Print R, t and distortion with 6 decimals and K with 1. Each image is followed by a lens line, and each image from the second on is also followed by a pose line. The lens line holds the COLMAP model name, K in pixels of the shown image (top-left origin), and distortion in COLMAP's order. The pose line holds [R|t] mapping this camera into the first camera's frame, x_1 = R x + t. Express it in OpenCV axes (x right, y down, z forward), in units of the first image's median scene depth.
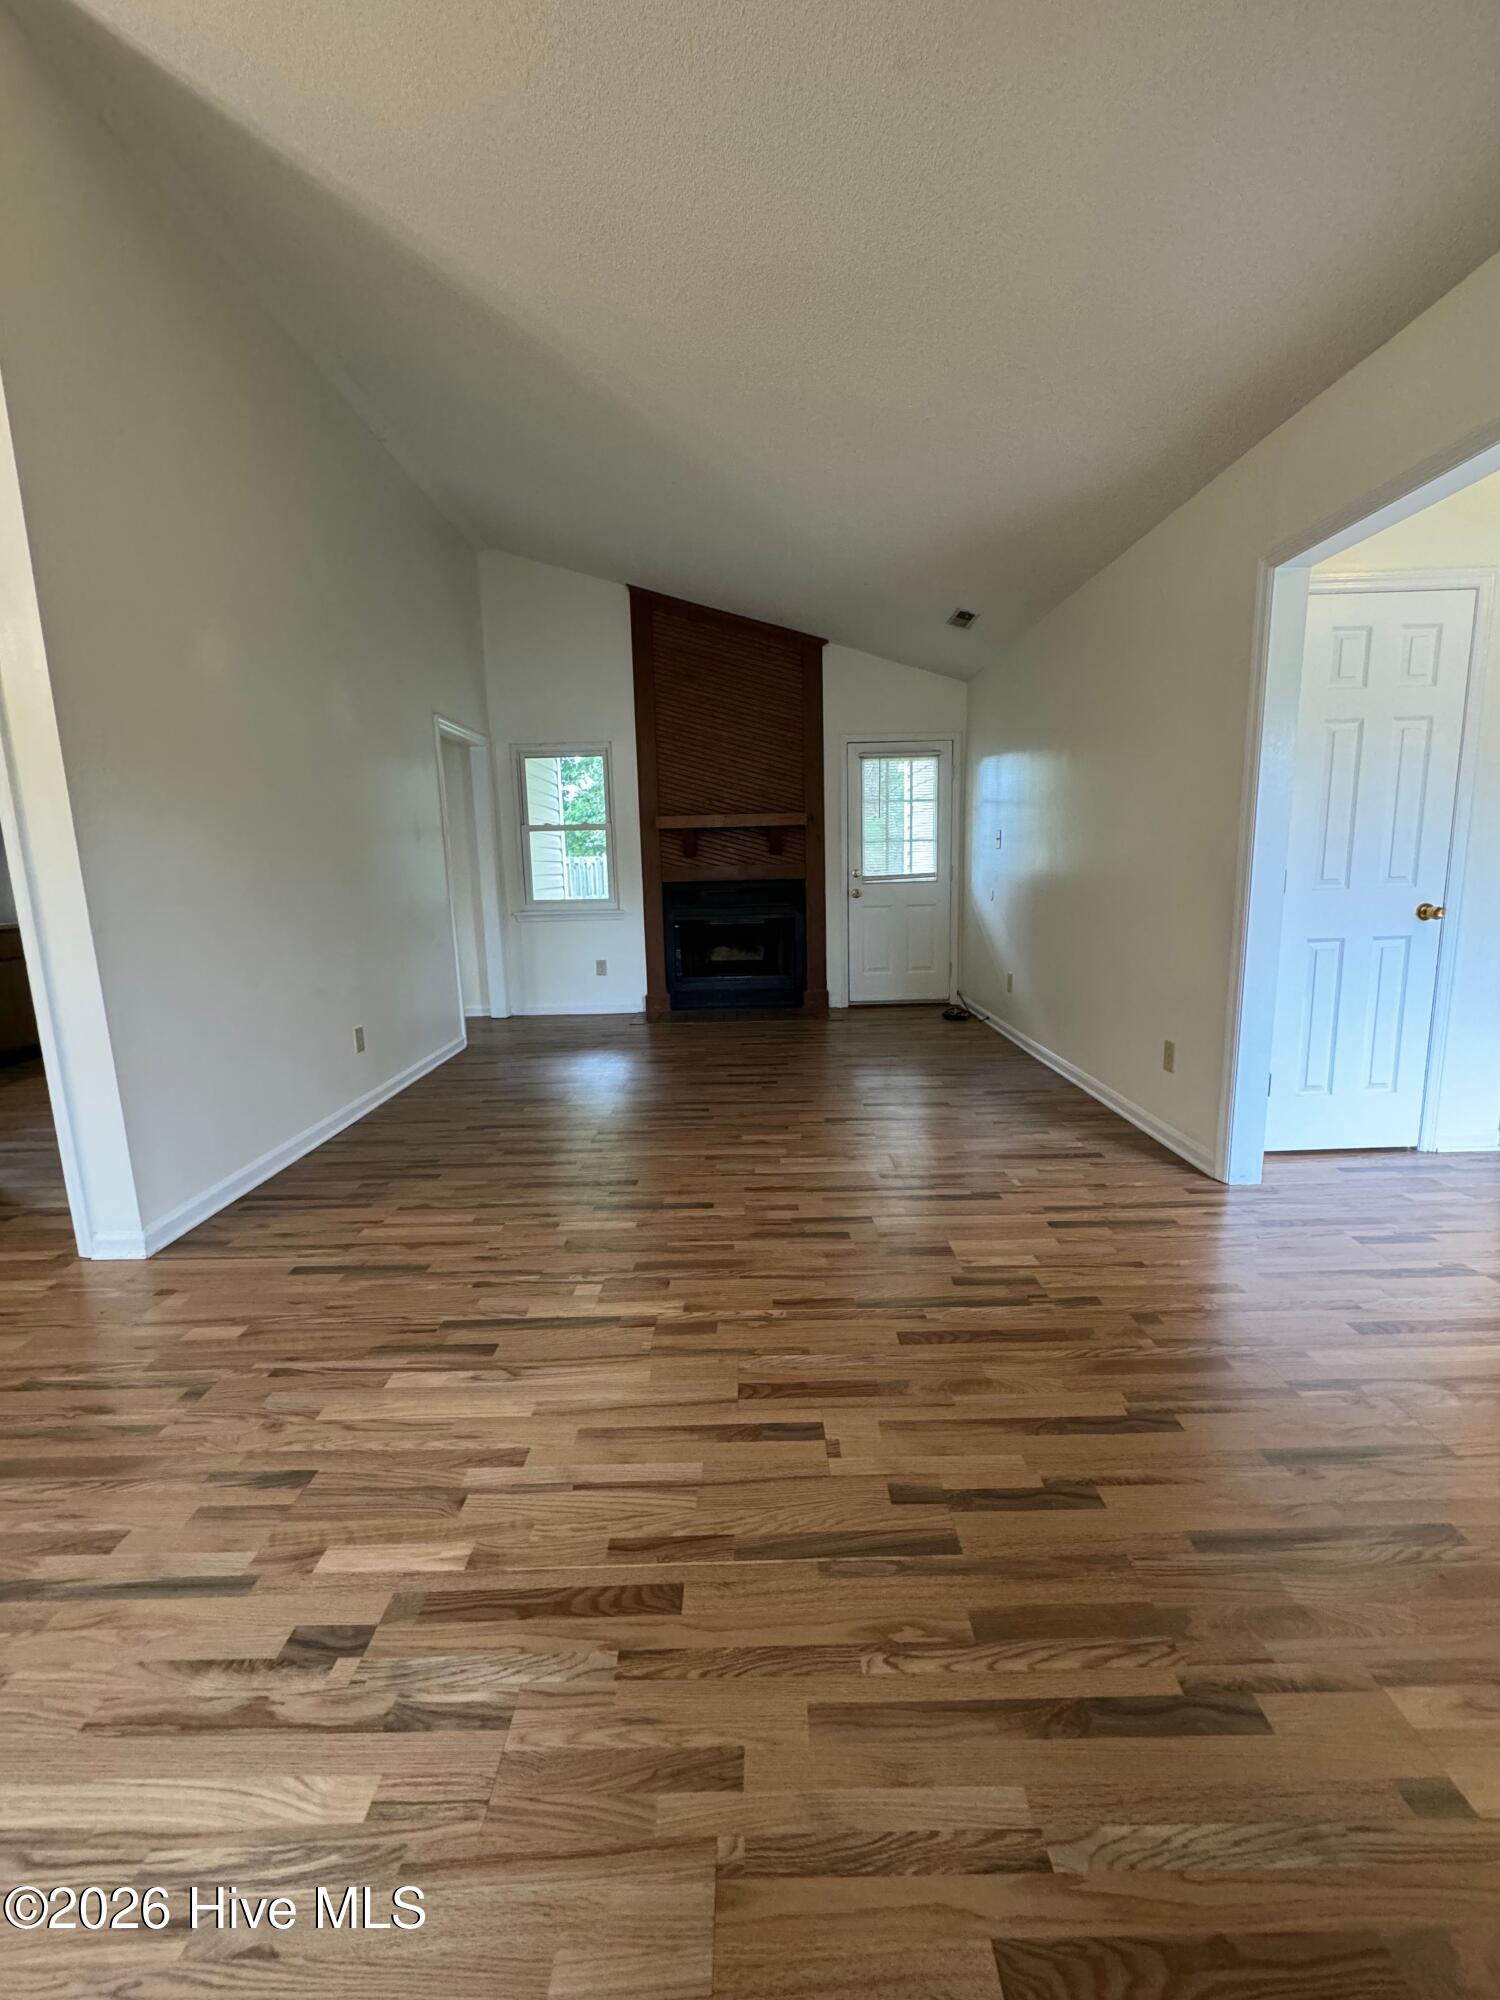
lens RADIAL K [[800.2, 0, 752.6], [0, 800.2, 997.6], [0, 0, 1]] dist [-0.000281, 0.000150]
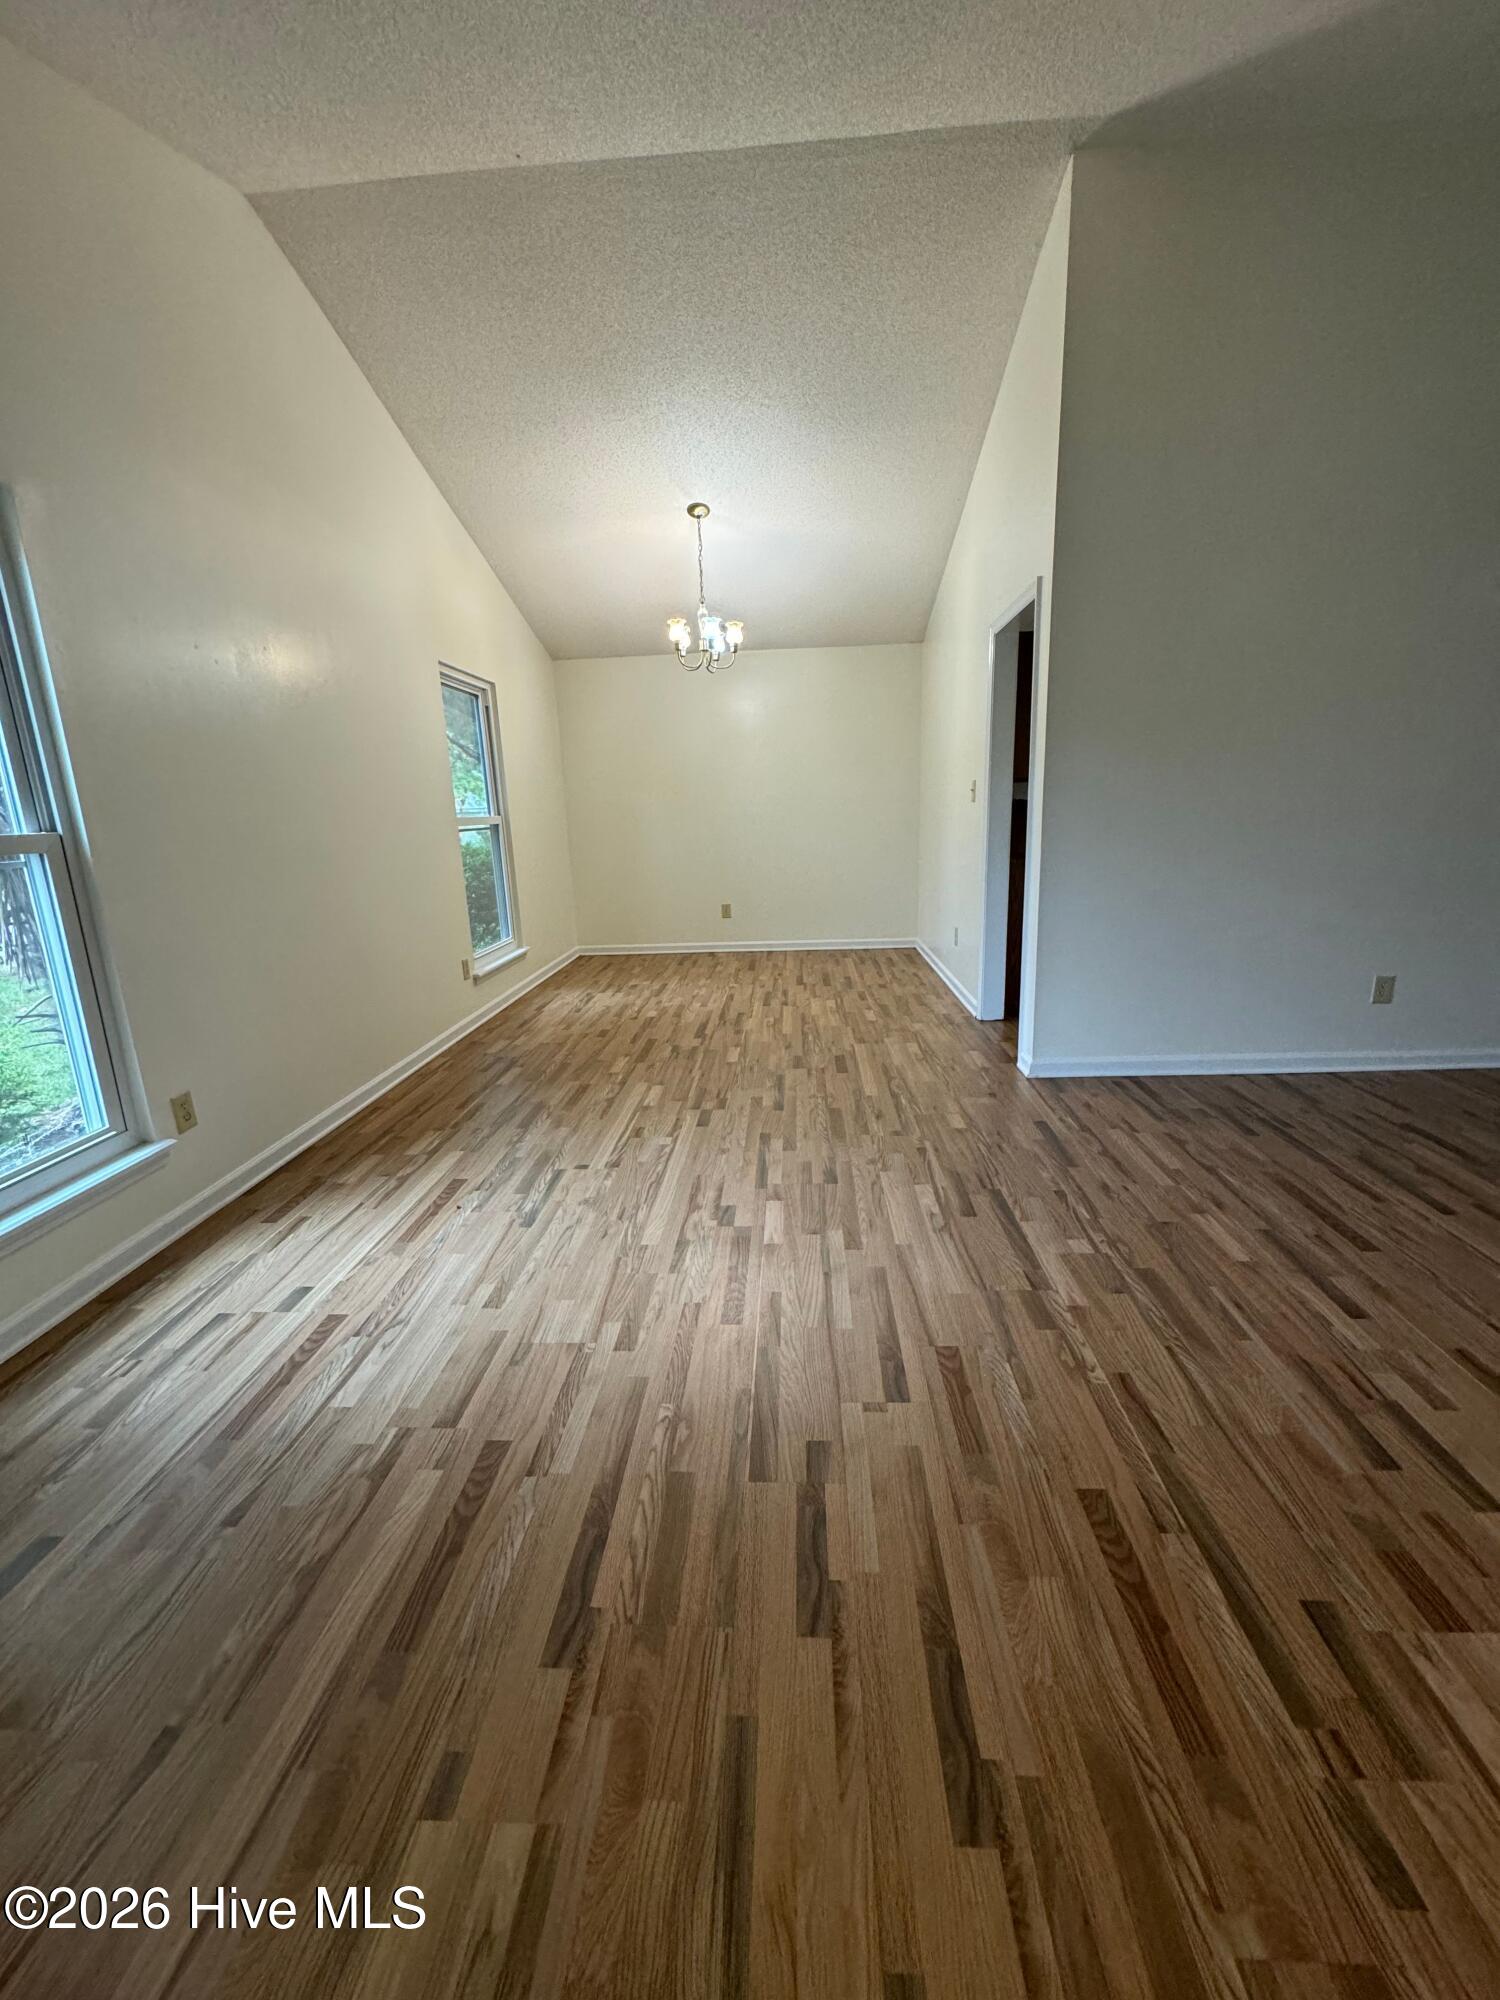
lens RADIAL K [[800.2, 0, 741.6], [0, 800.2, 999.5], [0, 0, 1]] dist [-0.000281, 0.000150]
pose [[-0.068605, 0.255879, -0.964271, 1.339612], [-0.125951, 0.956593, 0.262803, -0.262275], [0.989661, 0.139481, -0.033399, 1.085679]]
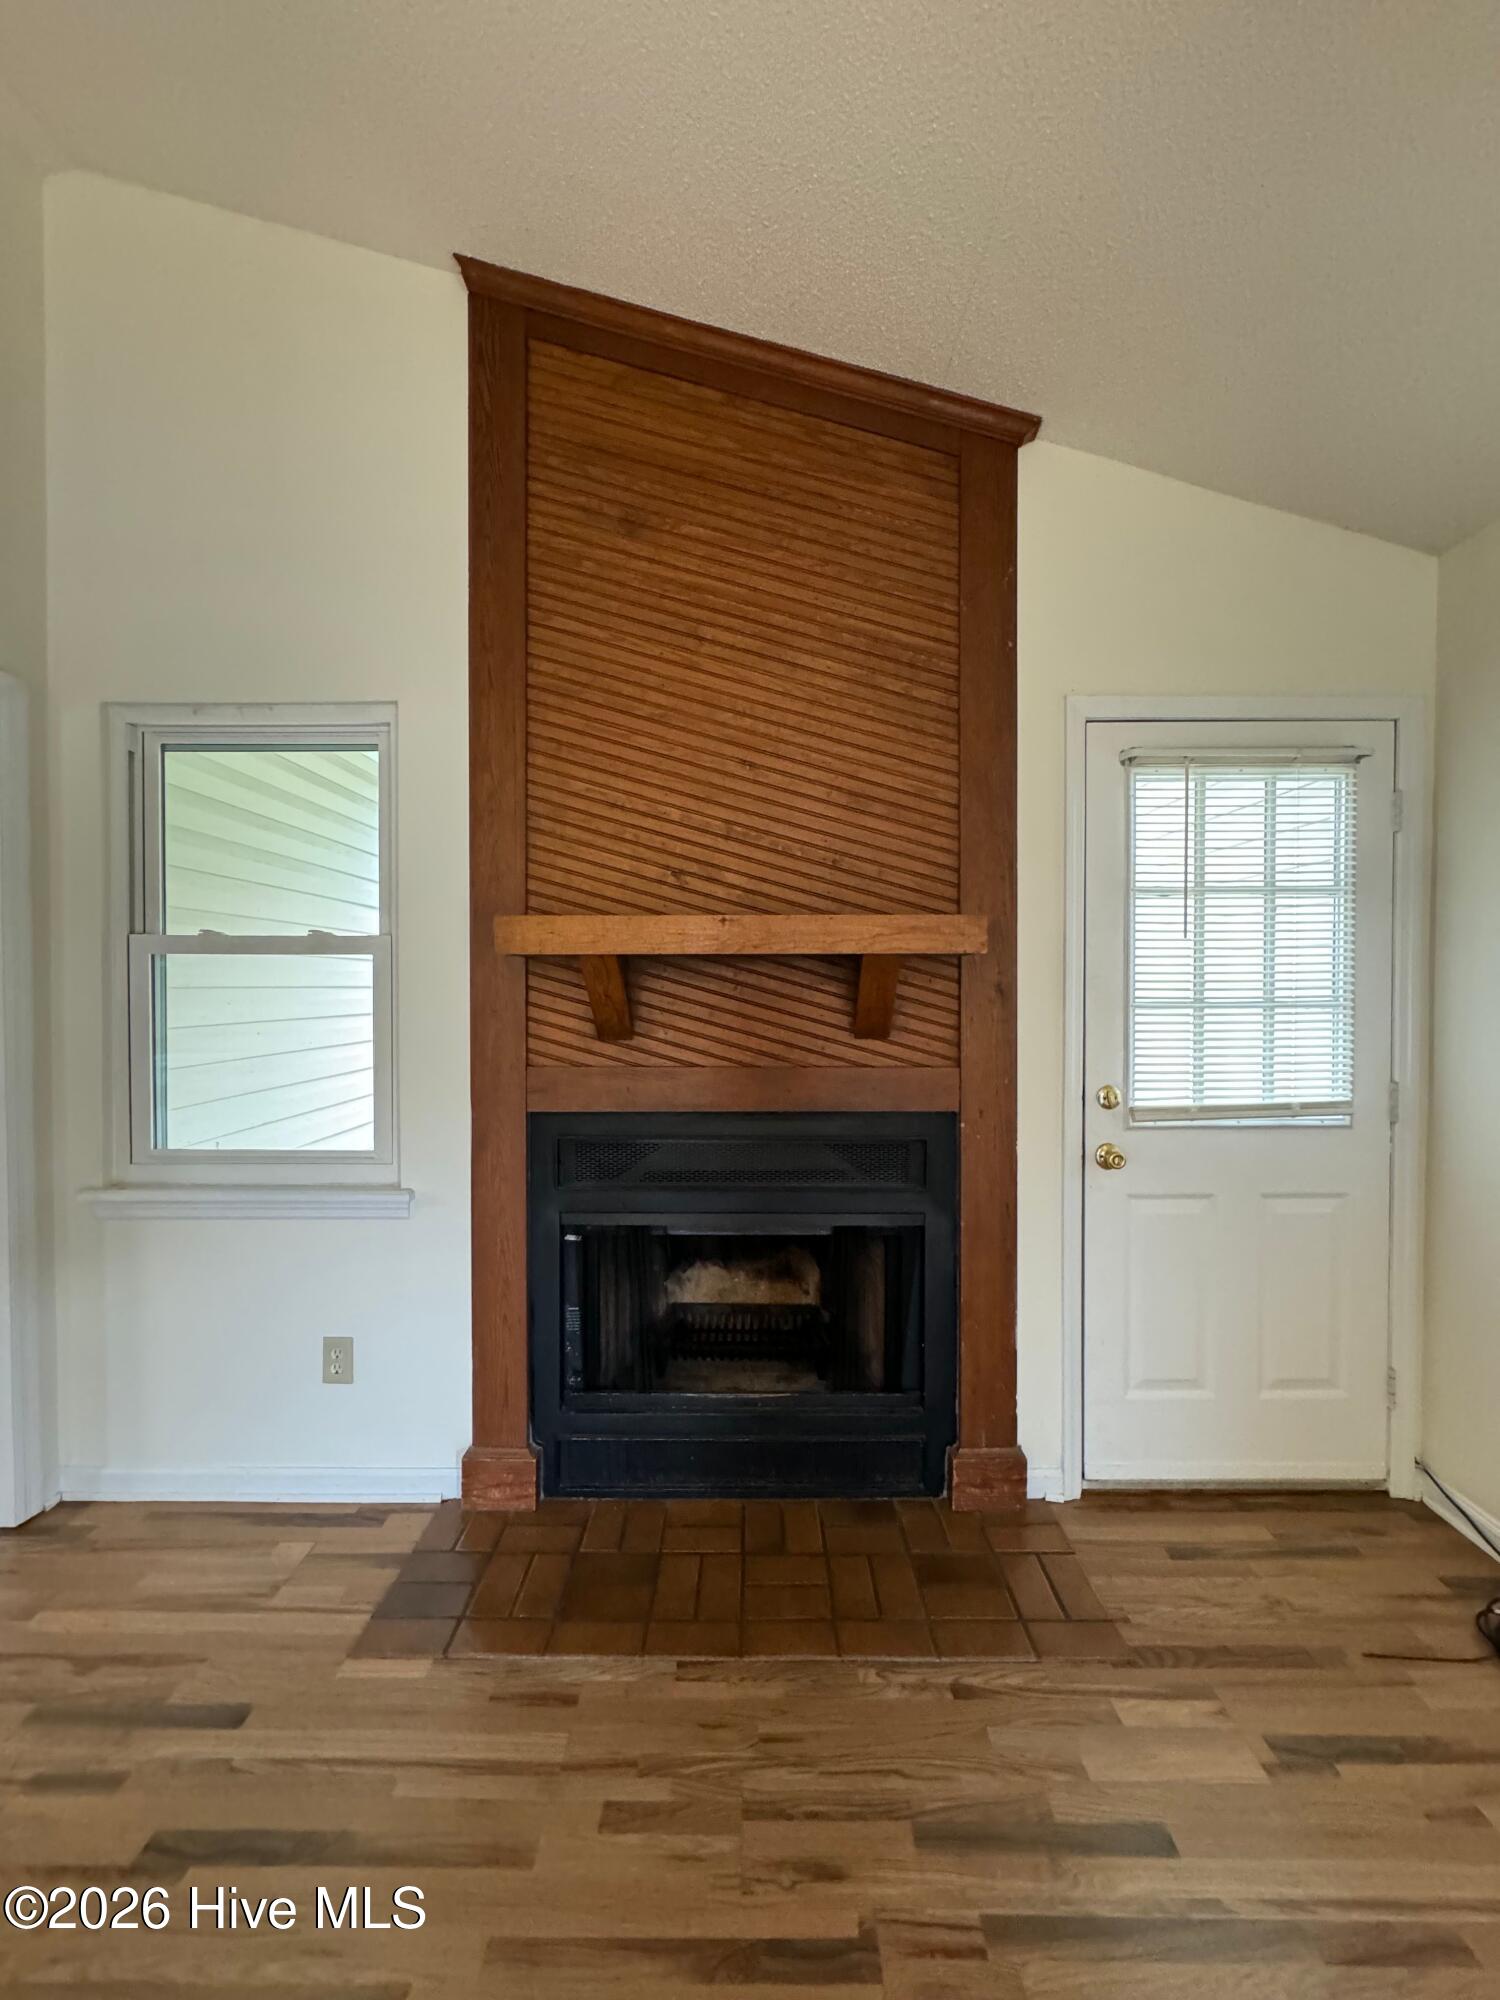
lens RADIAL K [[800.2, 0, 749.7], [0, 800.2, 1004.8], [0, 0, 1]] dist [-0.000281, 0.000150]
pose [[0.999554, 0.022803, -0.019289, -0.010232], [-0.025419, 0.988579, -0.148542, -0.093741], [0.015681, 0.148967, 0.988718, 0.442747]]
